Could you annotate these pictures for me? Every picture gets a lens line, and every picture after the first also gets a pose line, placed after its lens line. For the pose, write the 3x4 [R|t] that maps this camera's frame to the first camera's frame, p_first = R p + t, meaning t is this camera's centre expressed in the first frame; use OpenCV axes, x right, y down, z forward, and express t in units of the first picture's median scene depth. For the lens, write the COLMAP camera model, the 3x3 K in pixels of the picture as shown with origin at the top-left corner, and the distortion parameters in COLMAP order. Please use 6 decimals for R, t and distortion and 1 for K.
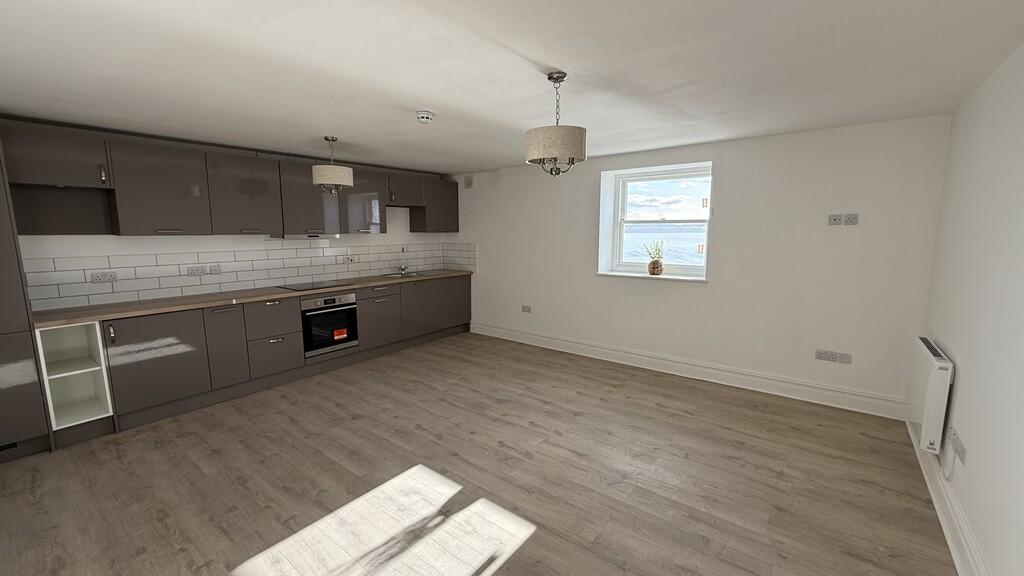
lens RADIAL K [[407.1, 0, 512.0], [0, 407.1, 288.0], [0, 0, 1]] dist [0.000335, 0.000008]
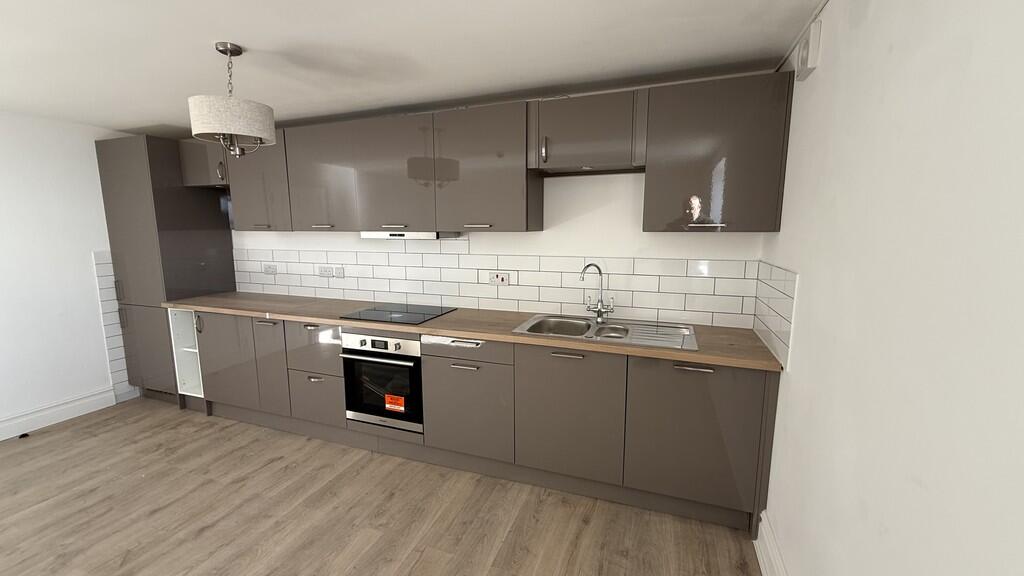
lens RADIAL K [[407.1, 0, 512.0], [0, 407.1, 288.0], [0, 0, 1]] dist [0.000335, 0.000008]
pose [[0.299076, 0.139233, -0.944017, 0.161665], [-0.137169, 0.985296, 0.101865, -0.135178], [0.944319, 0.099024, 0.313777, 0.980569]]
